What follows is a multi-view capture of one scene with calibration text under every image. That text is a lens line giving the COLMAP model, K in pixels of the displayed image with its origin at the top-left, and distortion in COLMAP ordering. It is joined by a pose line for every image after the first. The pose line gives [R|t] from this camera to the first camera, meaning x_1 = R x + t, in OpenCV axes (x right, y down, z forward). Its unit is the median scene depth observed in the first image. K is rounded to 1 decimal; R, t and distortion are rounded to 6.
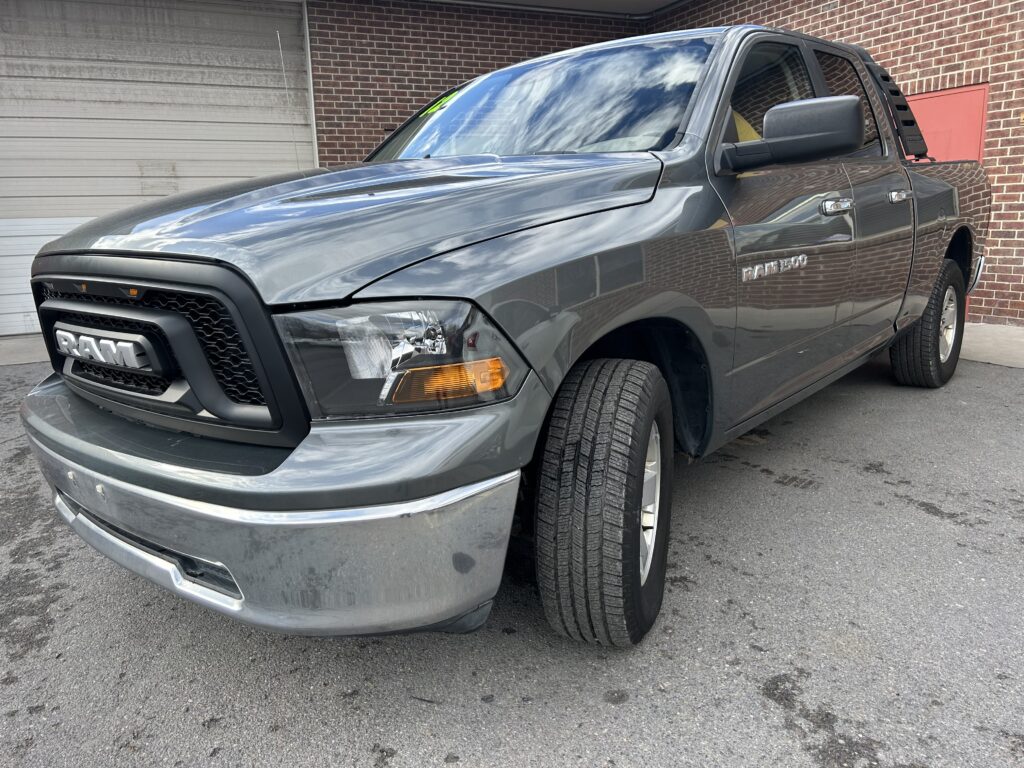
lens RADIAL K [[769.4, 0, 512.0], [0, 769.4, 384.0], [0, 0, 1]] dist [0.064438, -0.073636]
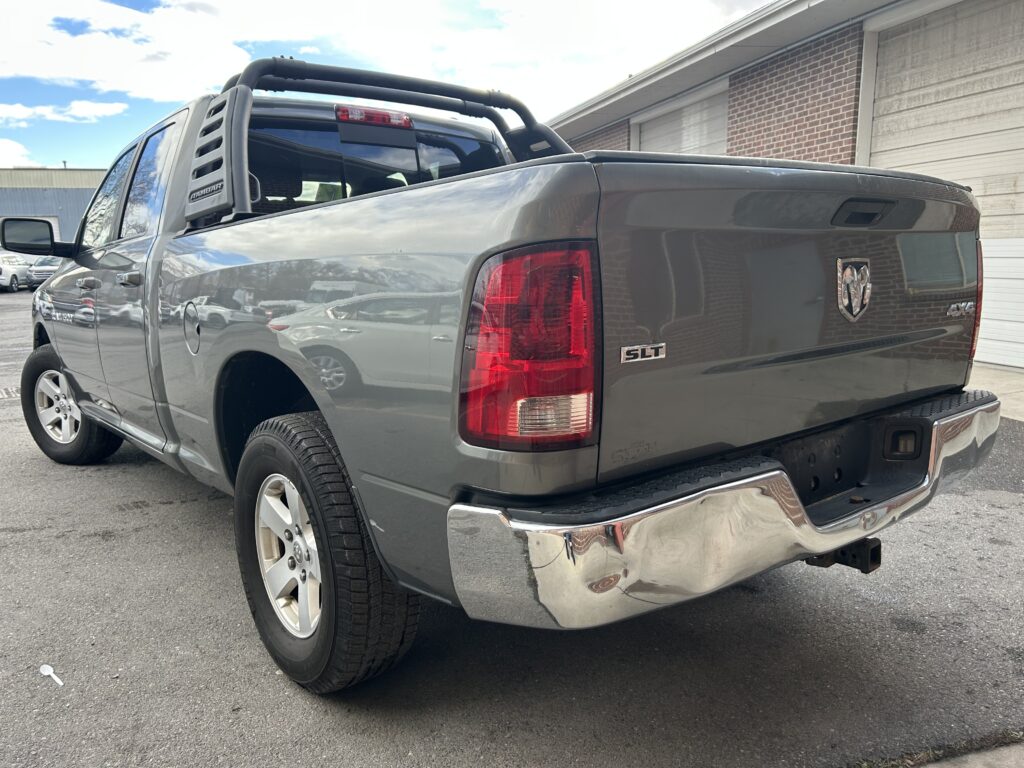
lens RADIAL K [[769.4, 0, 512.0], [0, 769.4, 384.0], [0, 0, 1]] dist [0.064438, -0.073636]
pose [[-0.175843, 0.198593, -0.964179, 1.443754], [-0.187641, 0.954721, 0.230866, -0.452506], [0.966370, 0.221516, -0.130617, 1.765228]]
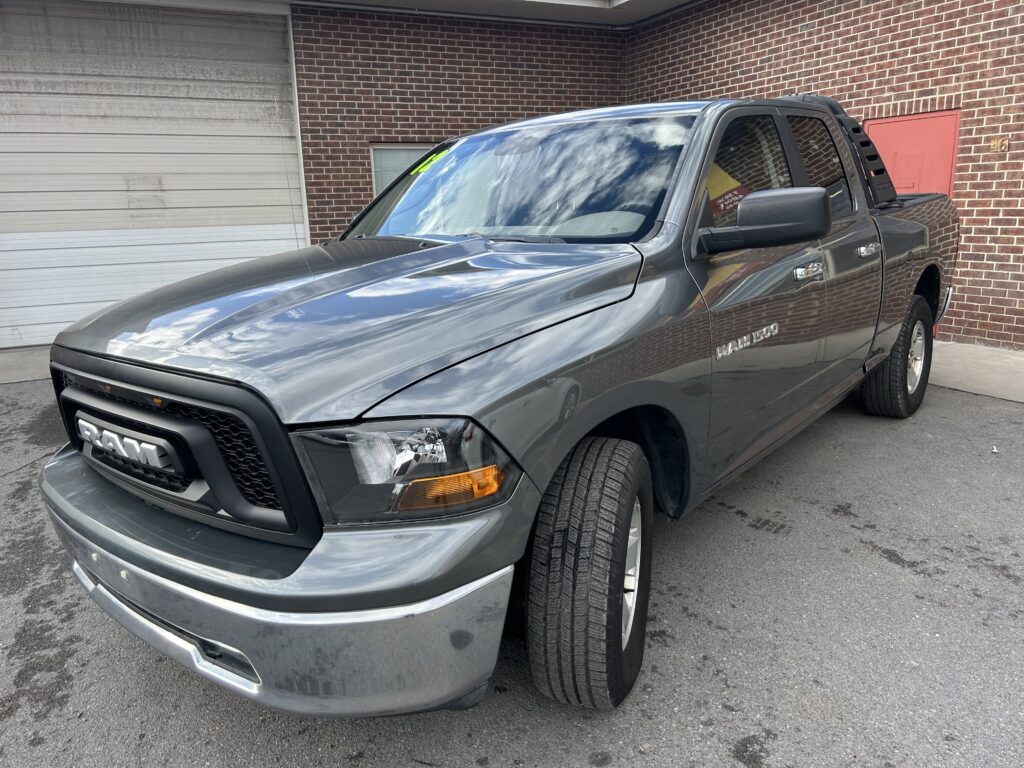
lens RADIAL K [[770.8, 0, 505.4], [0, 770.8, 383.3], [0, 0, 1]] dist [0.060451, -0.068020]
pose [[0.999876, -0.001234, 0.015707, -0.010327], [0.000939, 0.999823, 0.018808, -0.096628], [-0.015727, -0.018791, 0.999700, -0.055444]]
